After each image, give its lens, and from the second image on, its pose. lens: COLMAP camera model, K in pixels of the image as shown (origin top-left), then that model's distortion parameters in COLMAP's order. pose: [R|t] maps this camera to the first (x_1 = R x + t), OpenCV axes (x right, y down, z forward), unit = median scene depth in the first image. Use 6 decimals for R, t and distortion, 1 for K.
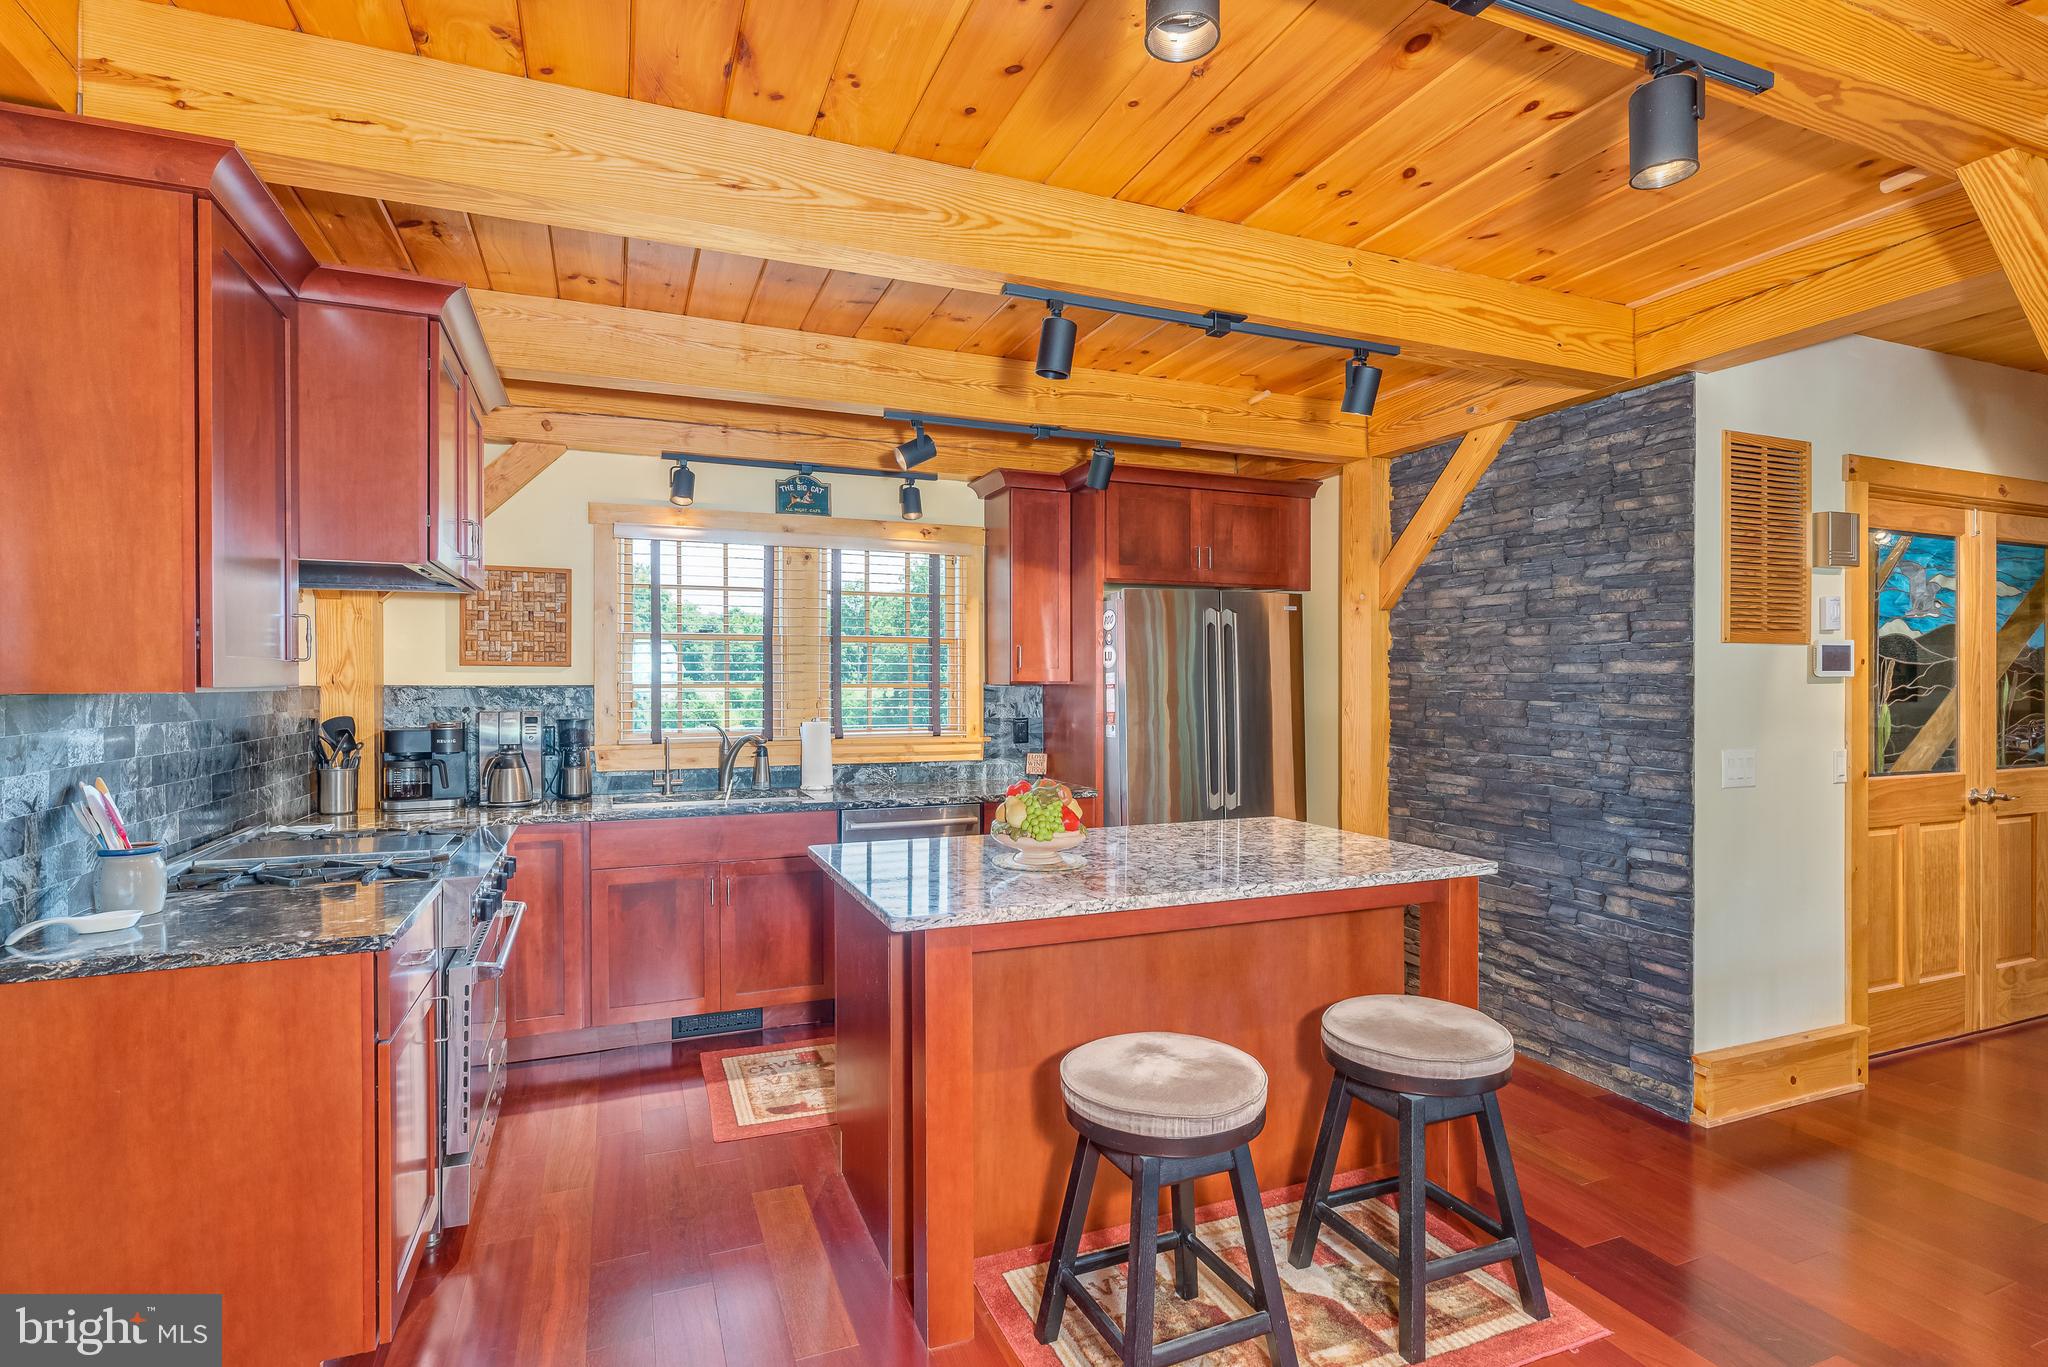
lens RADIAL K [[996.7, 0, 1021.5], [0, 996.7, 682.3], [0, 0, 1]] dist [-0.001316, -0.000405]
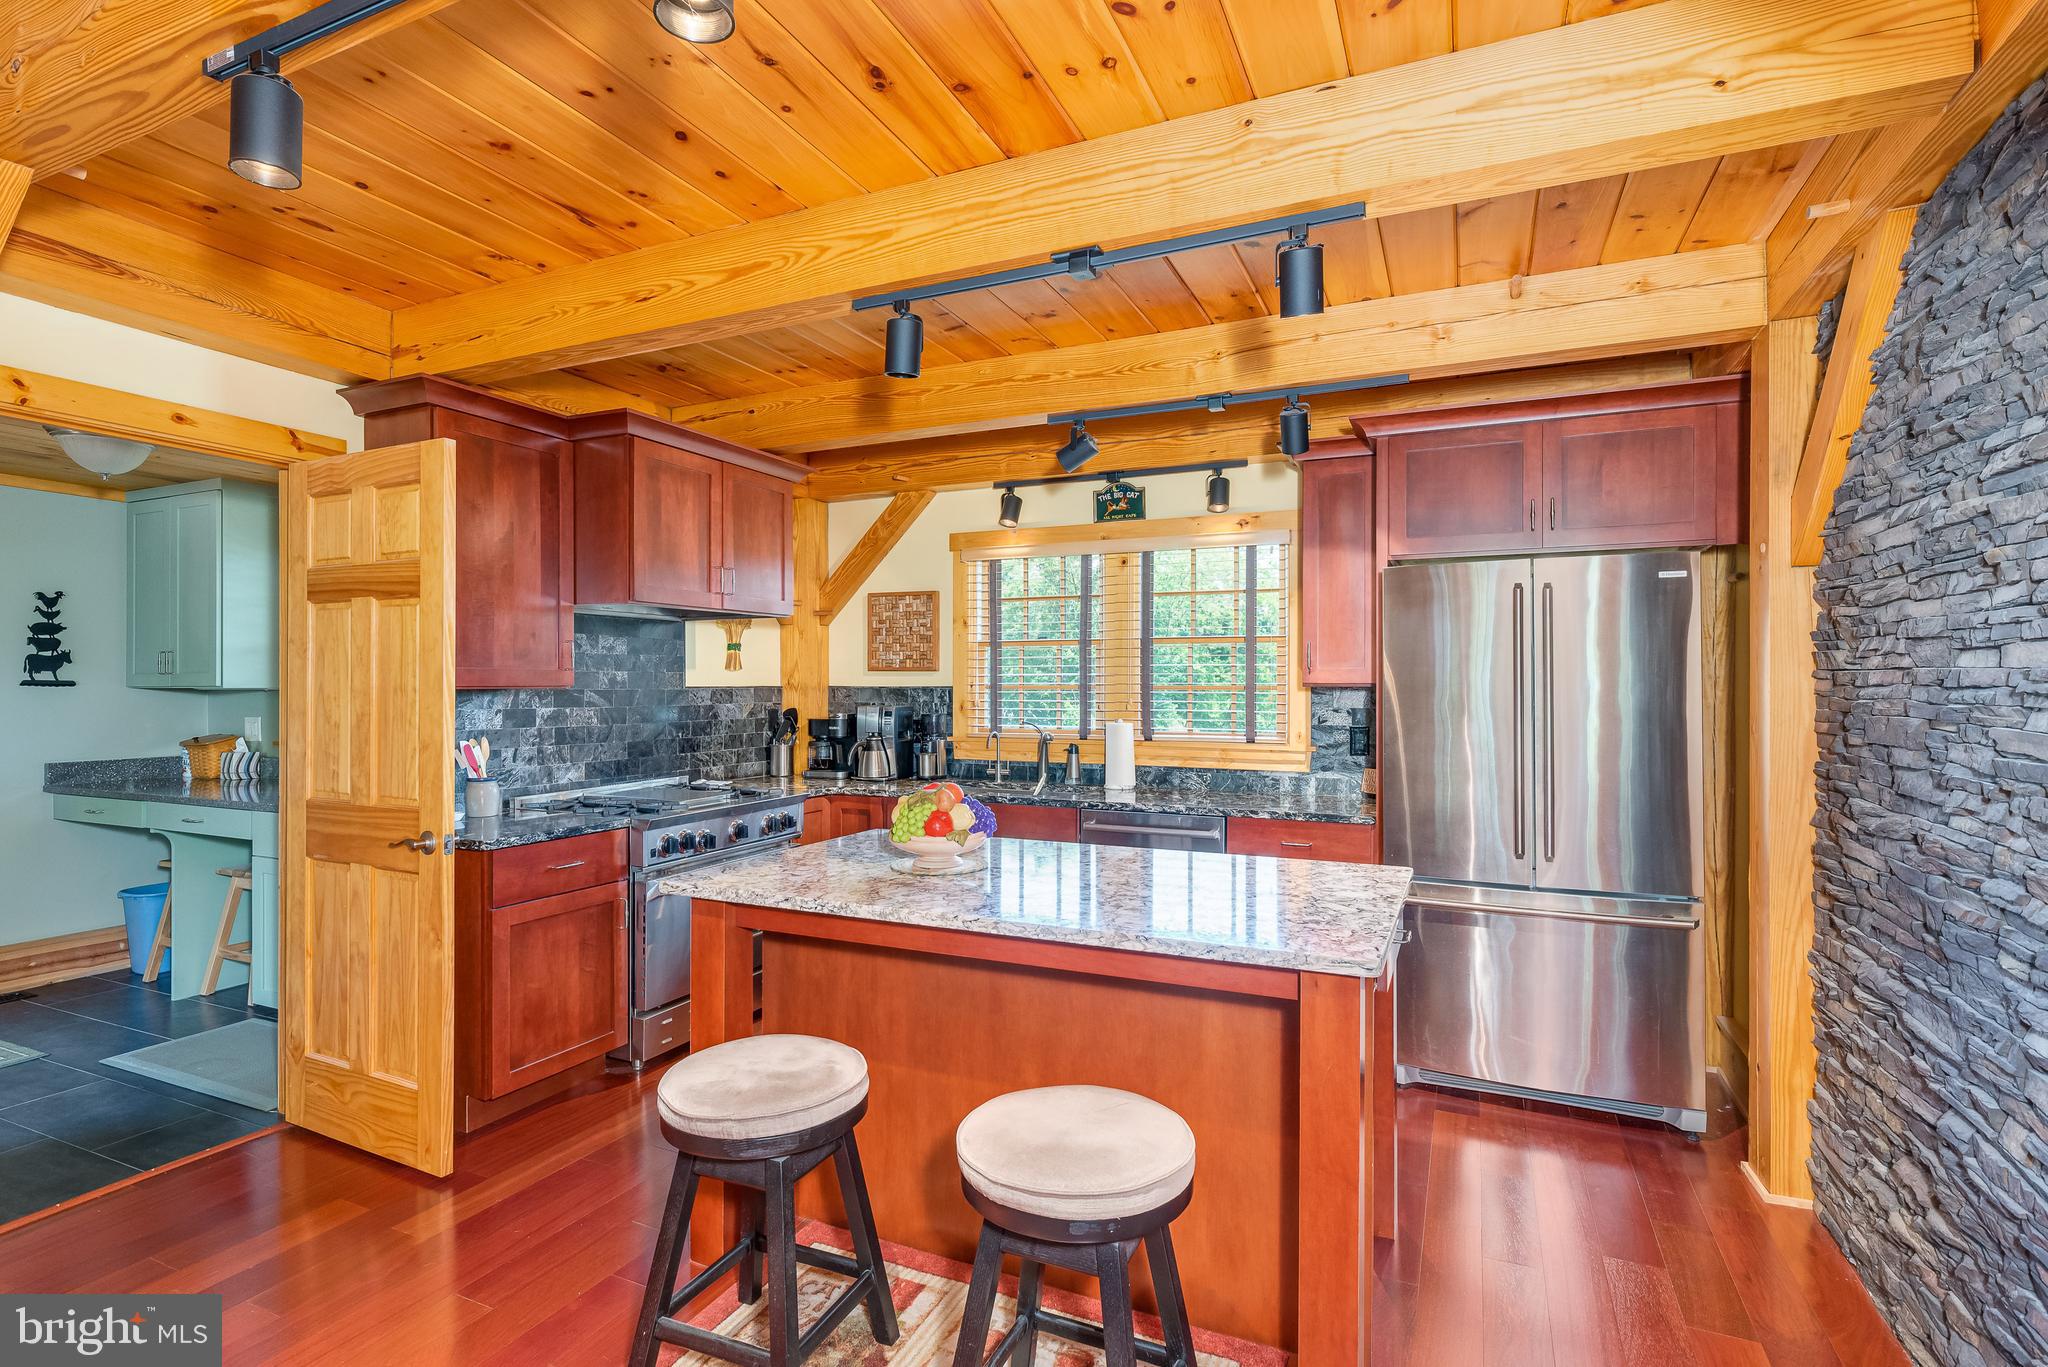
lens RADIAL K [[996.7, 0, 1013.9], [0, 996.7, 683.8], [0, 0, 1]] dist [-0.001316, -0.000405]
pose [[0.678666, 0.000862, -0.734446, 0.563895], [-0.001703, 0.999998, -0.000400, 0.000079], [0.734445, 0.001522, 0.678667, 0.272818]]
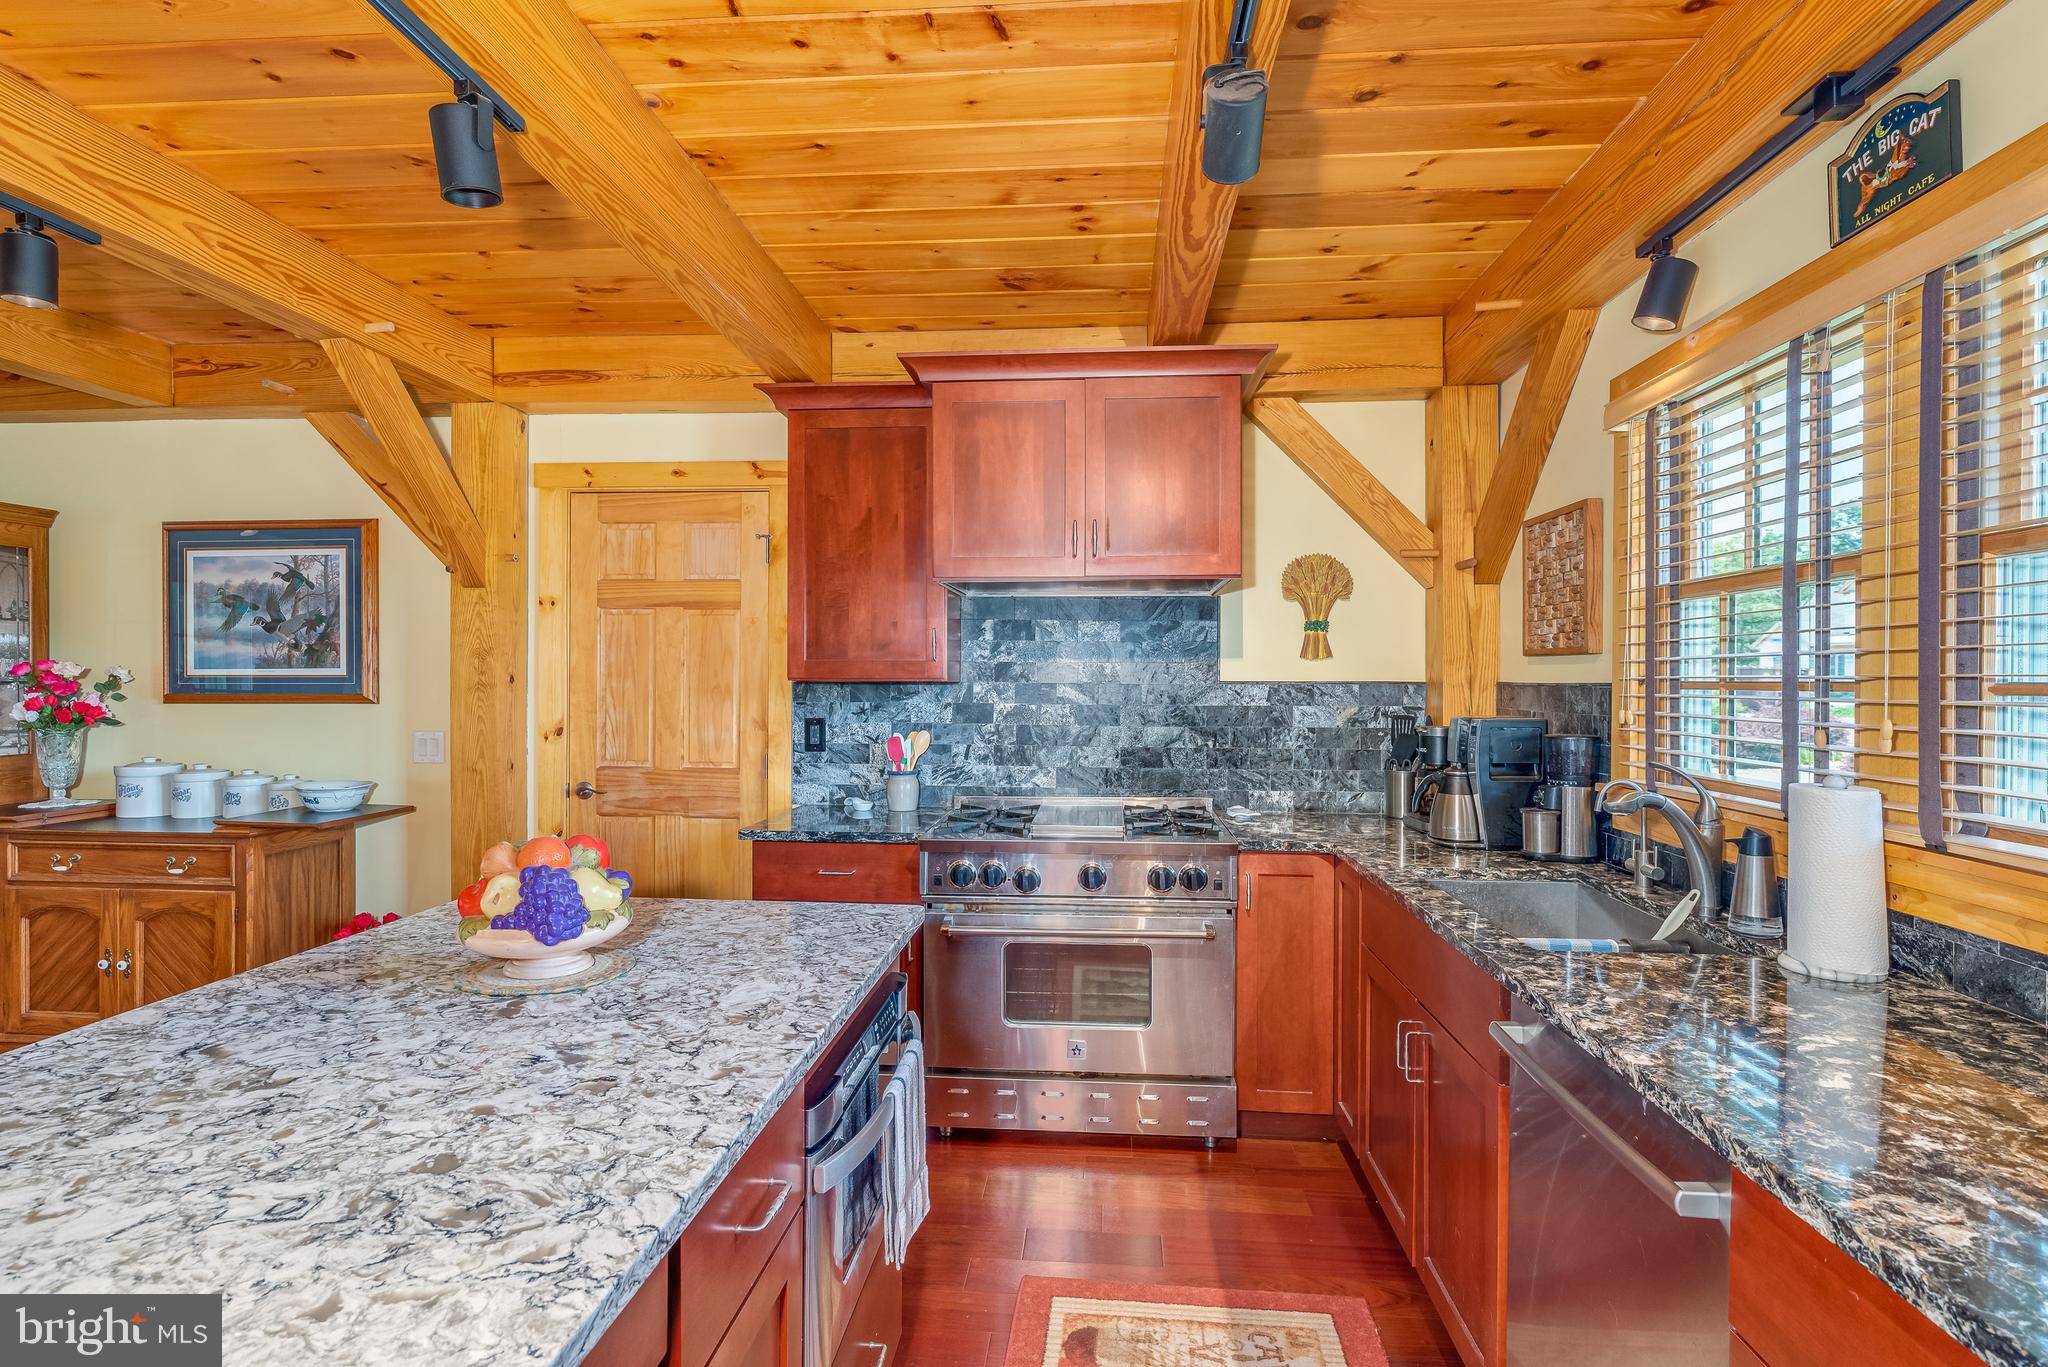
lens RADIAL K [[996.7, 0, 1027.3], [0, 996.7, 680.1], [0, 0, 1]] dist [-0.001316, -0.000405]
pose [[-0.455414, -0.000529, -0.890279, 0.298226], [-0.005318, 0.999984, 0.002126, 0.001818], [0.890264, 0.005703, -0.455410, 1.084731]]
